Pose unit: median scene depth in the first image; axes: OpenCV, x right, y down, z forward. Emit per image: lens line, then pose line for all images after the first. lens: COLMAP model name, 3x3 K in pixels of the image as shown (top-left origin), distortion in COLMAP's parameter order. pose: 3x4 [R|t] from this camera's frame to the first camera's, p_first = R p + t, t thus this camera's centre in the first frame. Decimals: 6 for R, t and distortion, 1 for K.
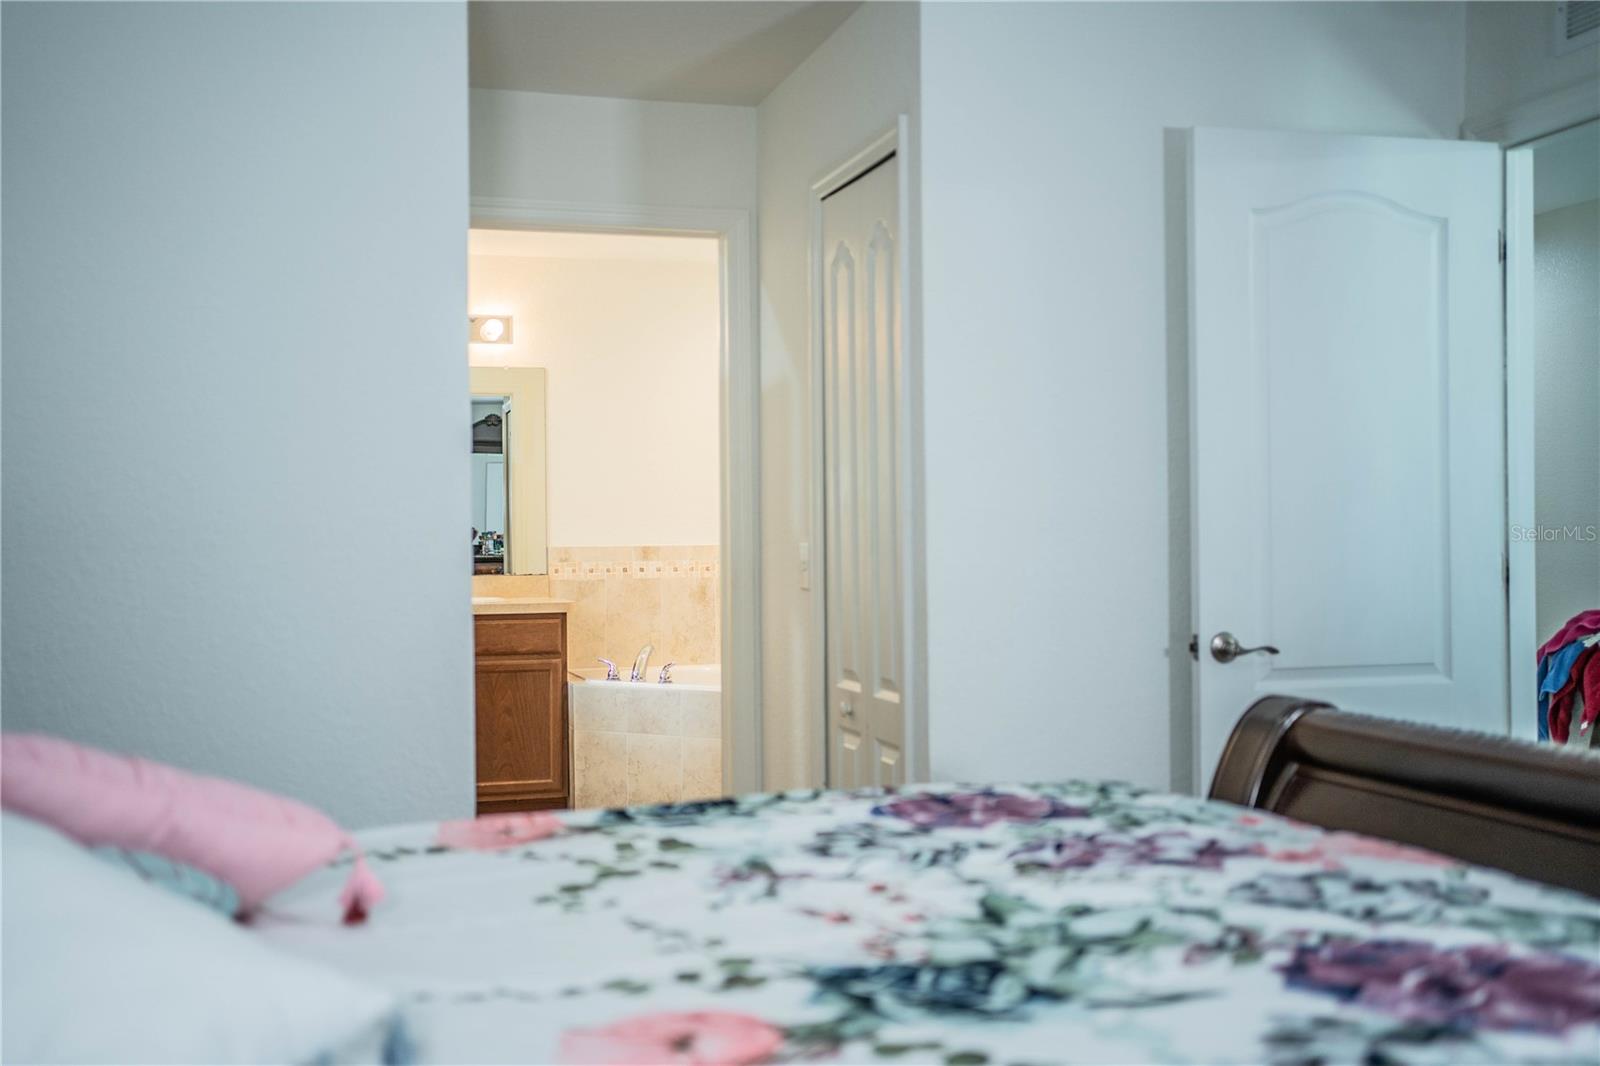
lens RADIAL K [[1632.7, 0, 801.2], [0, 1632.7, 535.5], [0, 0, 1]] dist [0.060259, 0.000000]
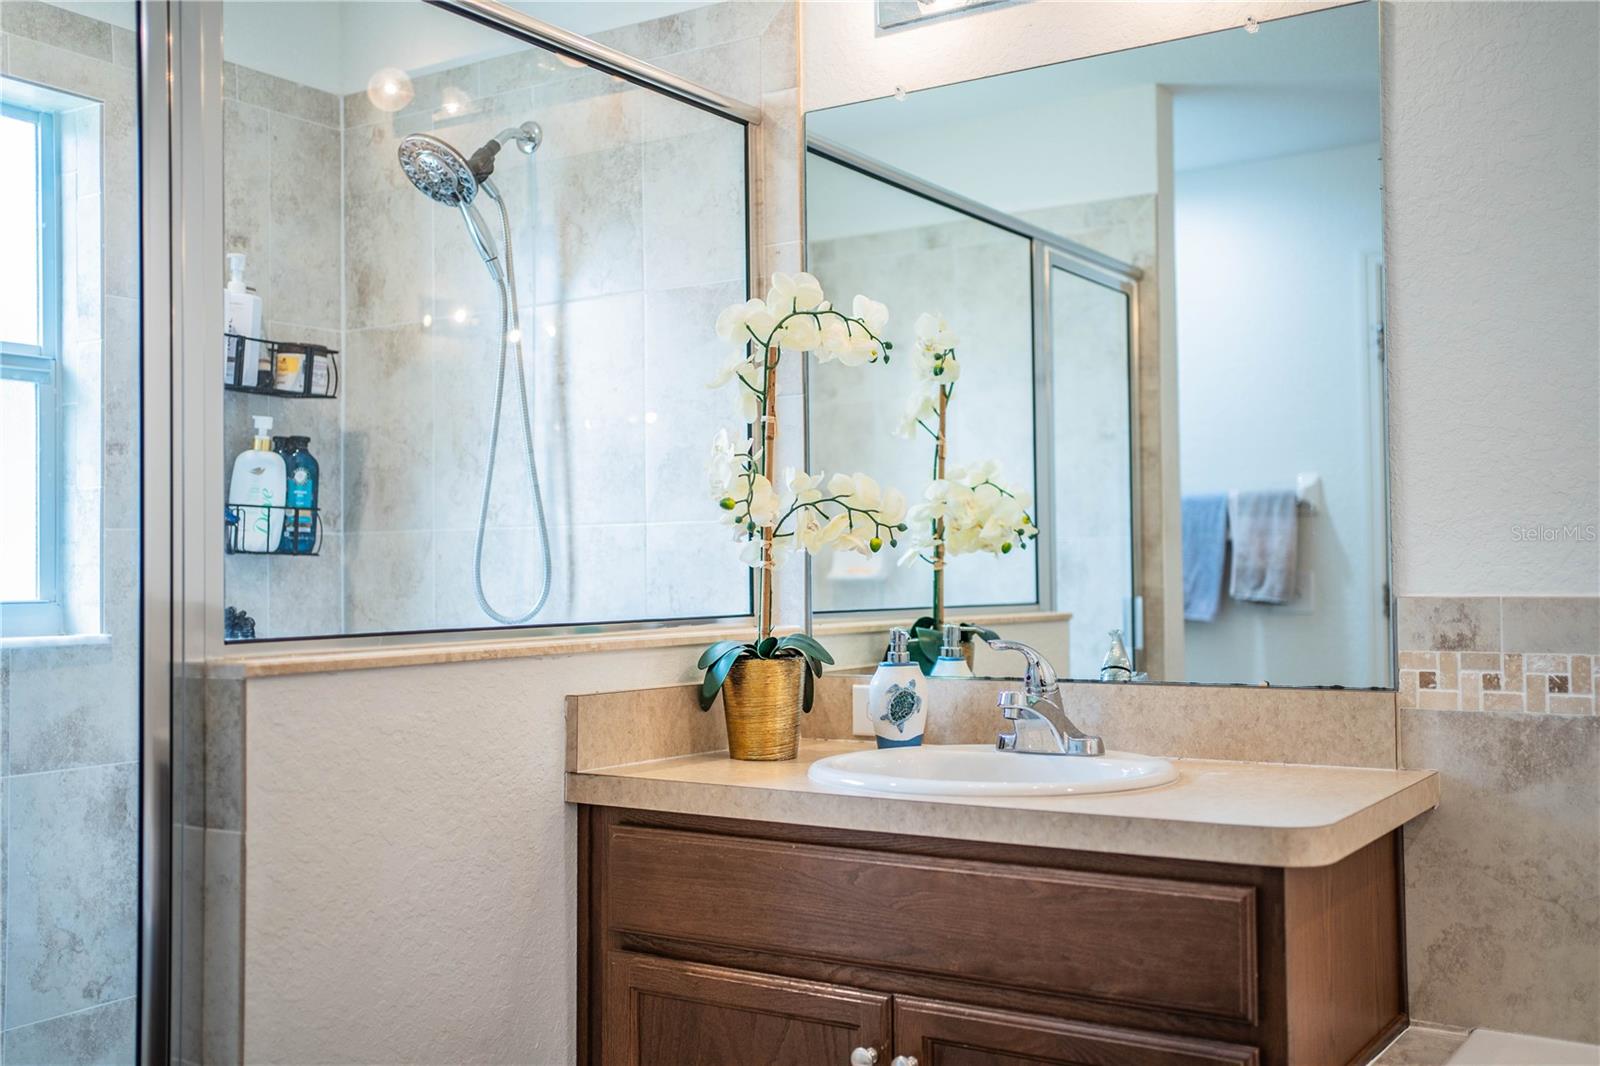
lens RADIAL K [[1632.7, 0, 799.0], [0, 1632.7, 527.0], [0, 0, 1]] dist [0.060259, 0.000000]
pose [[0.642914, -0.019113, -0.765700, 0.004188], [0.009305, 0.999810, -0.017144, -0.001576], [0.765882, 0.003897, 0.642969, 0.727980]]
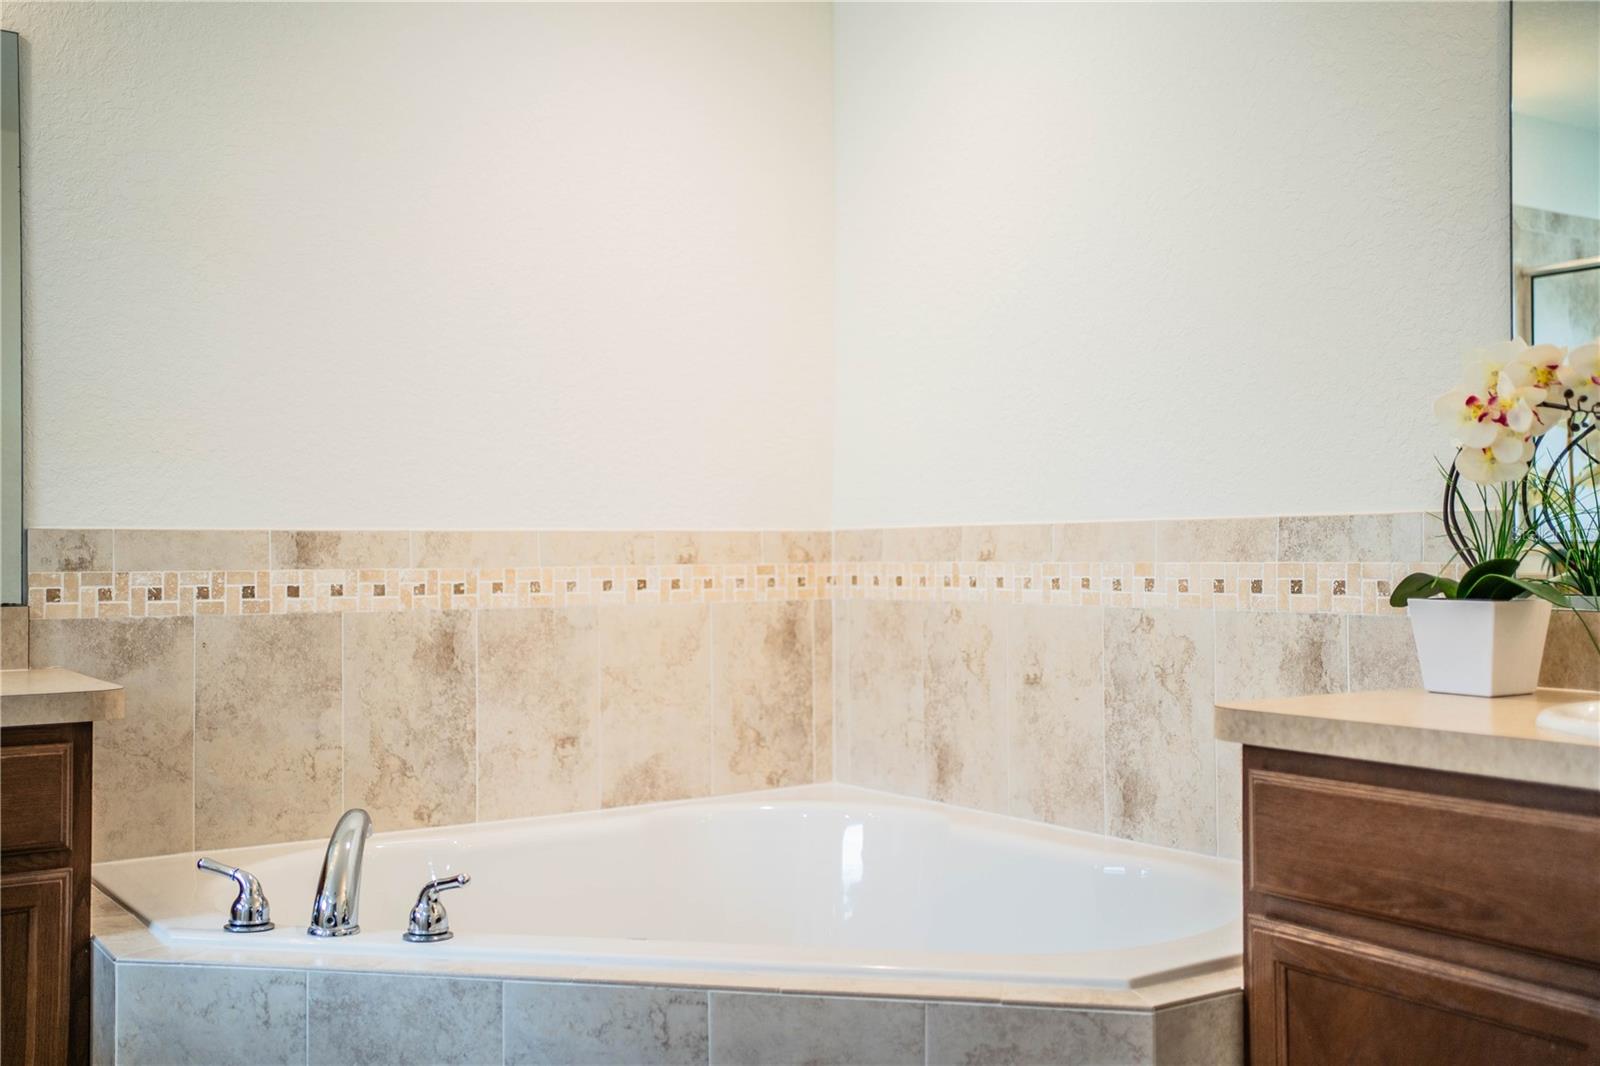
lens RADIAL K [[1632.7, 0, 798.2], [0, 1632.7, 533.6], [0, 0, 1]] dist [0.060259, 0.000000]
pose [[0.957905, 0.008534, 0.286959, -0.096871], [-0.003454, 0.999828, -0.018204, 0.014211], [-0.287065, 0.016446, 0.957770, 0.603197]]
